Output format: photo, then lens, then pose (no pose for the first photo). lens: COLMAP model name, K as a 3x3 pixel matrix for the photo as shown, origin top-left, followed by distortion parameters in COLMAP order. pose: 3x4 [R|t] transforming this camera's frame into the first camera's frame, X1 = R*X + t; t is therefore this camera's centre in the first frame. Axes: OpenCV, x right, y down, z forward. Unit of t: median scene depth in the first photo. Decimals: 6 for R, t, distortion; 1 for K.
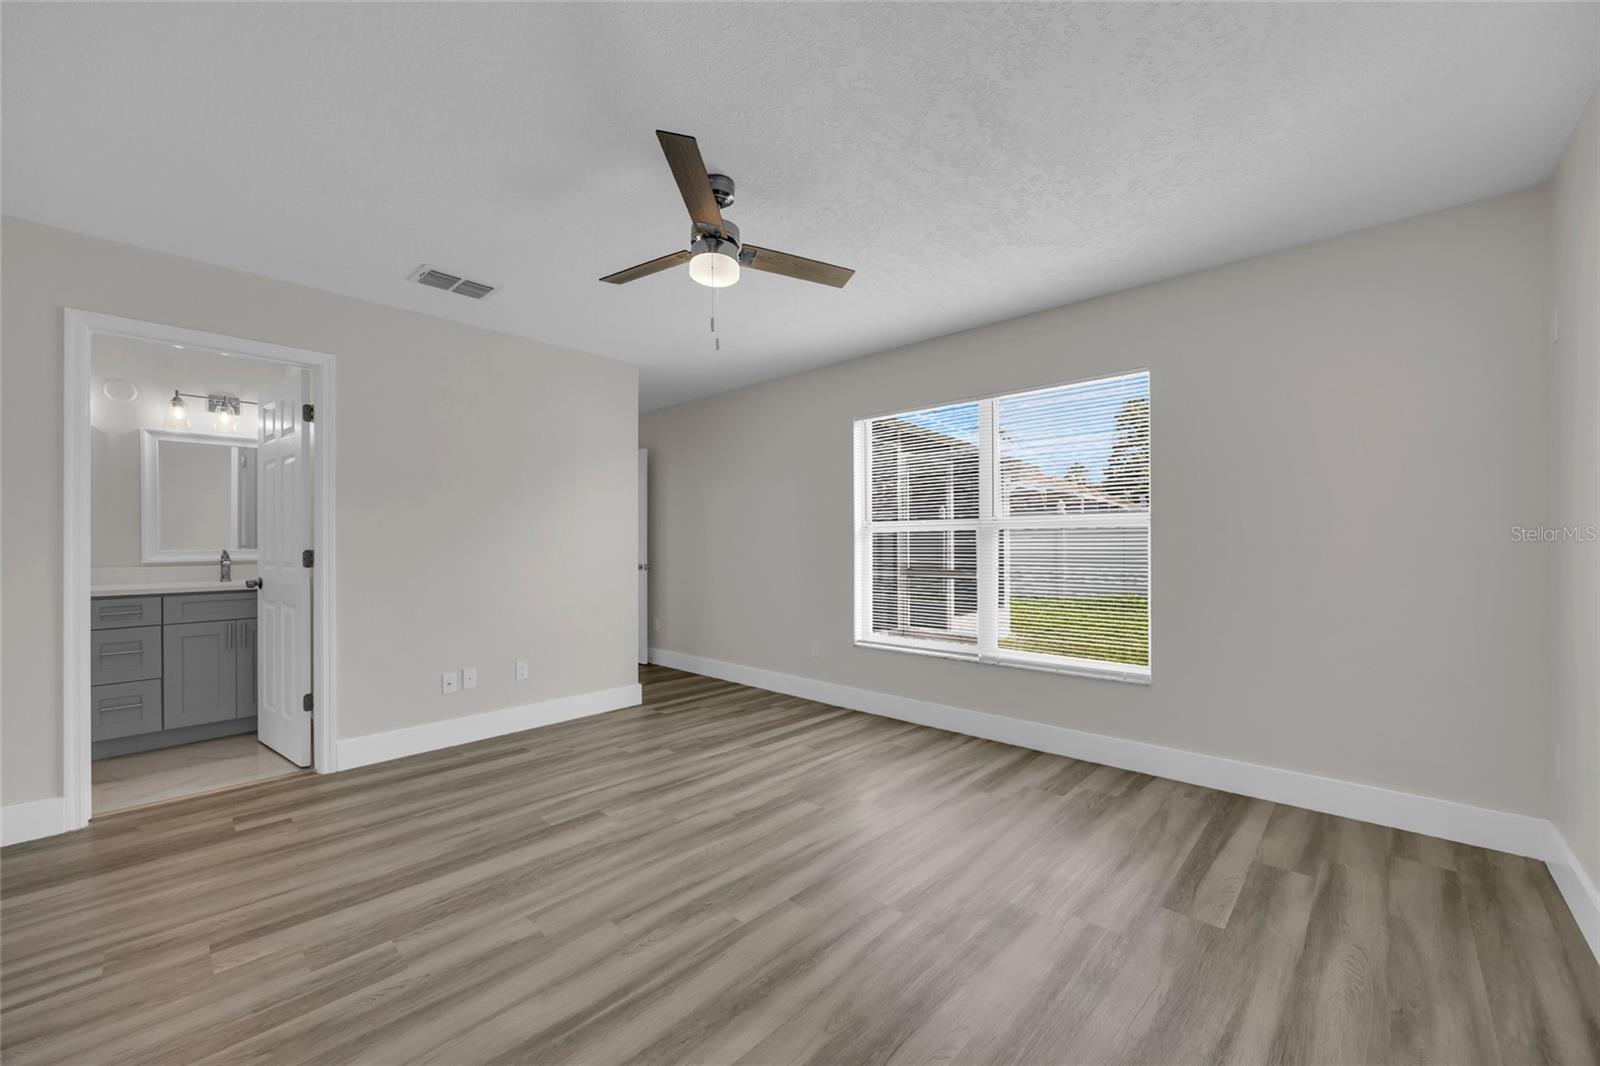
lens RADIAL K [[622.0, 0, 798.4], [0, 622.0, 538.3], [0, 0, 1]] dist [-0.001511, -0.000065]
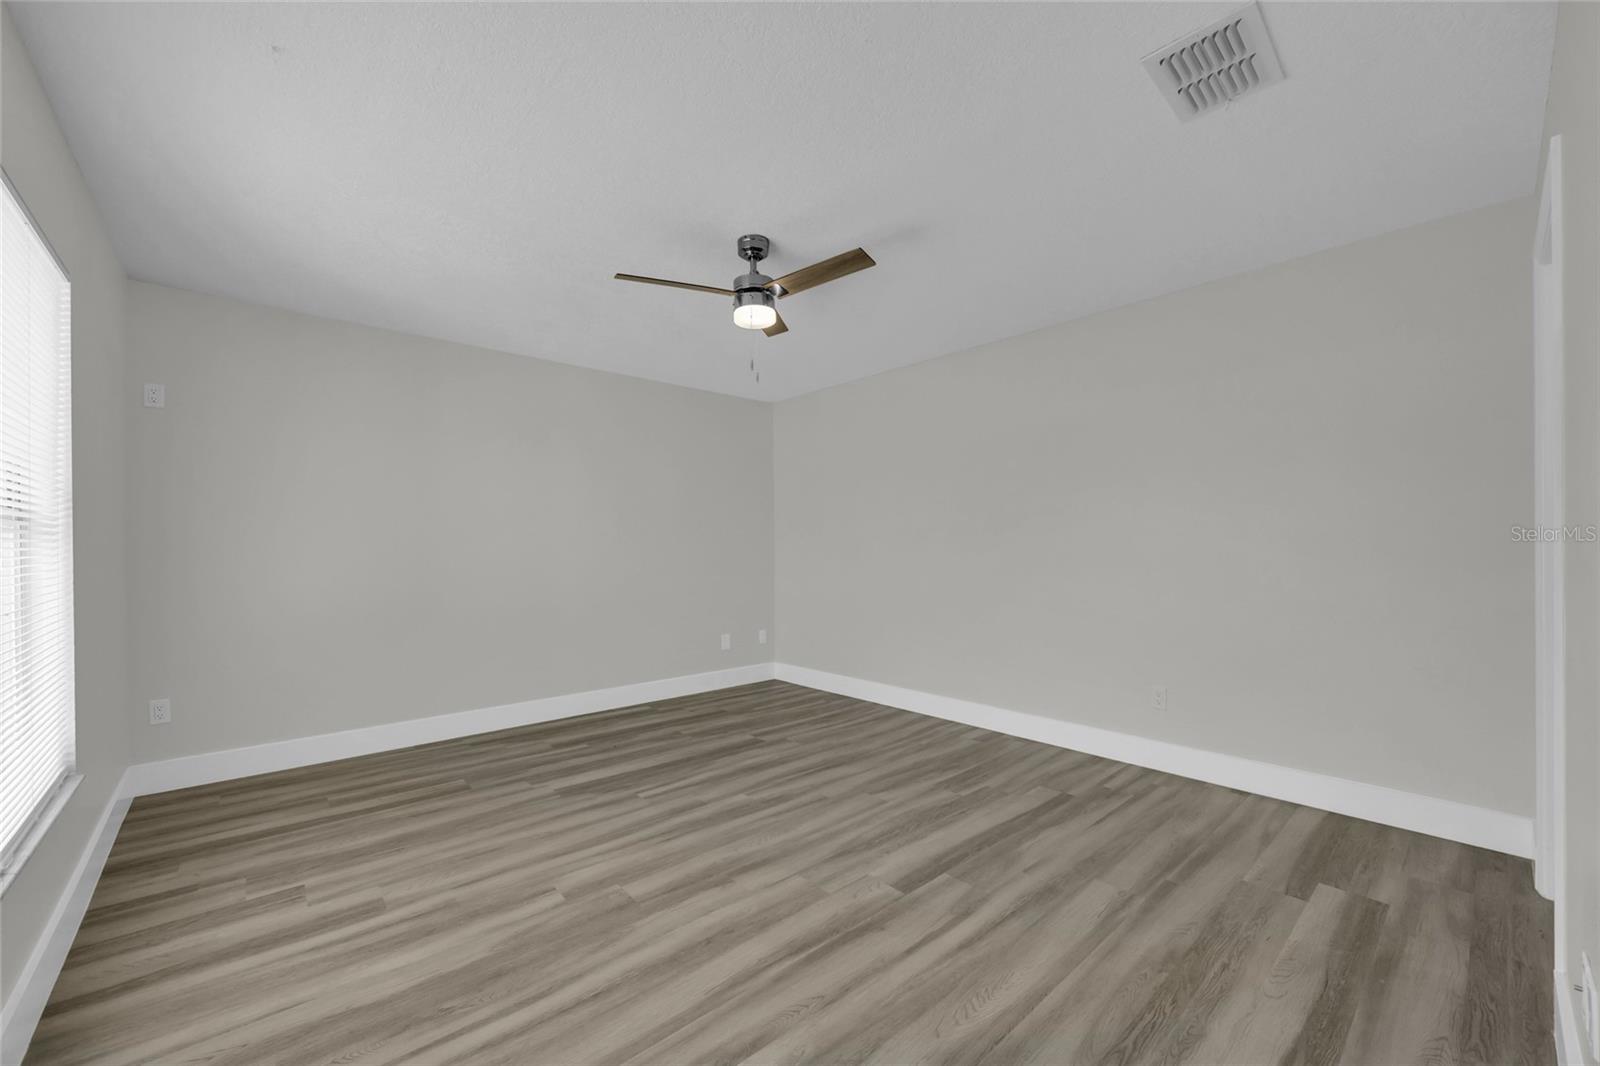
lens RADIAL K [[622.0, 0, 798.4], [0, 622.0, 538.3], [0, 0, 1]] dist [-0.001511, -0.000065]
pose [[-0.995591, 0.012124, 0.093019, -0.287990], [0.010690, 0.999816, -0.015906, 0.008265], [-0.093195, -0.014841, -0.995537, 1.933505]]
